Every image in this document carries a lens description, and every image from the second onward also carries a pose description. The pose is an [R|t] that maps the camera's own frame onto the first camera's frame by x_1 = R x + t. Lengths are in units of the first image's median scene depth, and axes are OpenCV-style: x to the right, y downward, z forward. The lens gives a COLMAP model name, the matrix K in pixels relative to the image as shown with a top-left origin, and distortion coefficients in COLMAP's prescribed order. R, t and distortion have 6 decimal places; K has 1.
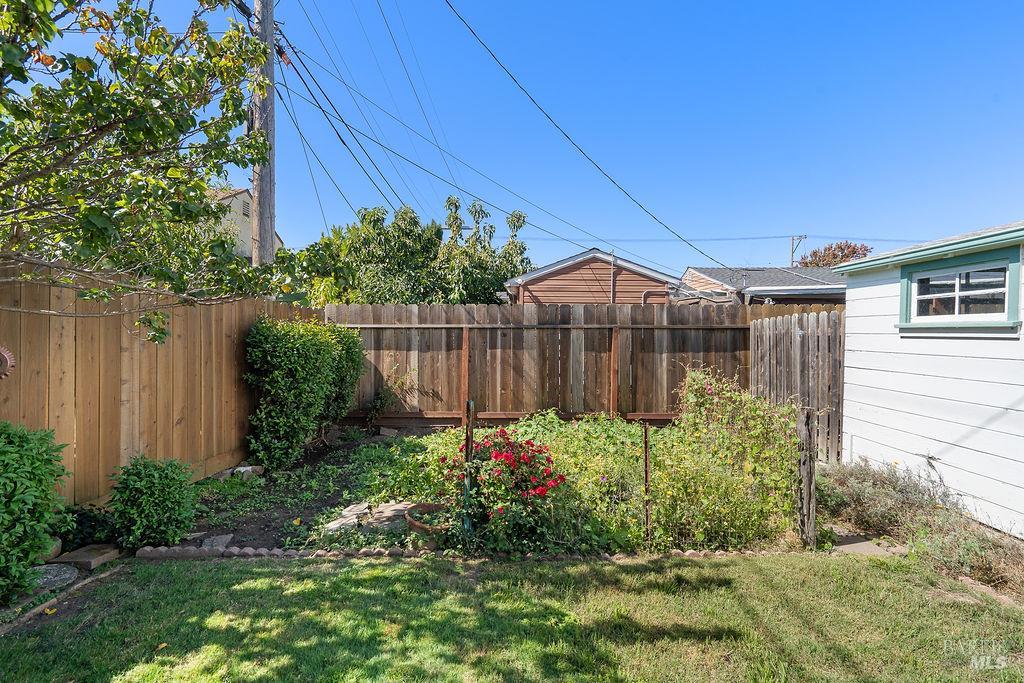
lens RADIAL K [[463.0, 0, 509.8], [0, 463.0, 343.9], [0, 0, 1]] dist [-0.002201, 0.000593]
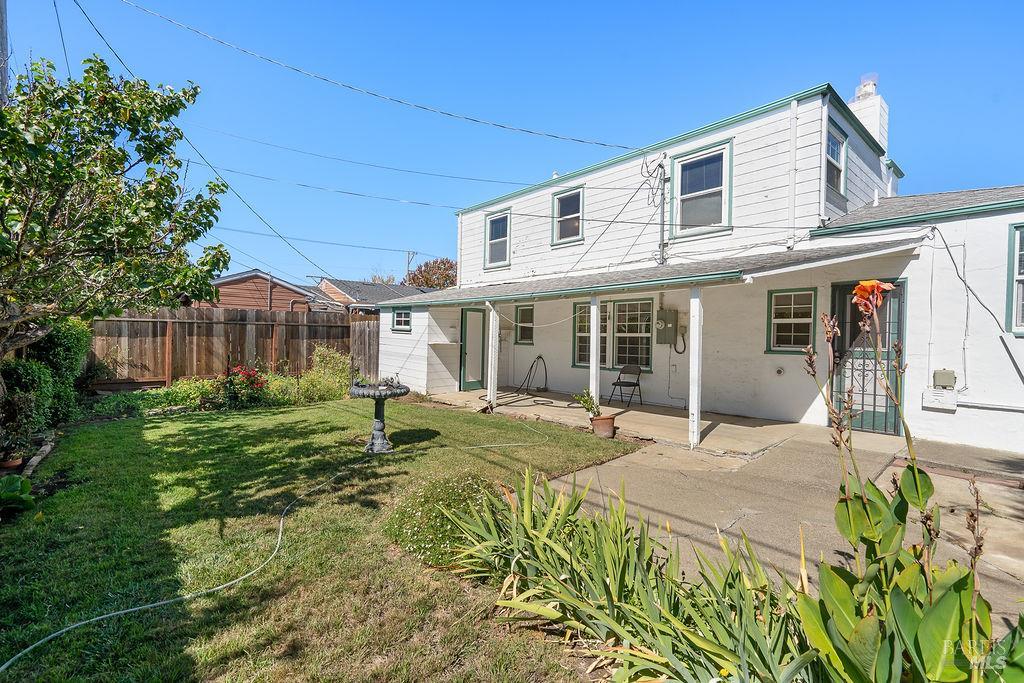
lens RADIAL K [[463.0, 0, 509.8], [0, 463.0, 343.9], [0, 0, 1]] dist [-0.002201, 0.000593]
pose [[0.739552, -0.003125, 0.673092, -0.289633], [-0.011905, 0.999772, 0.017723, -0.002417], [-0.672994, -0.021120, 0.739346, -0.872664]]
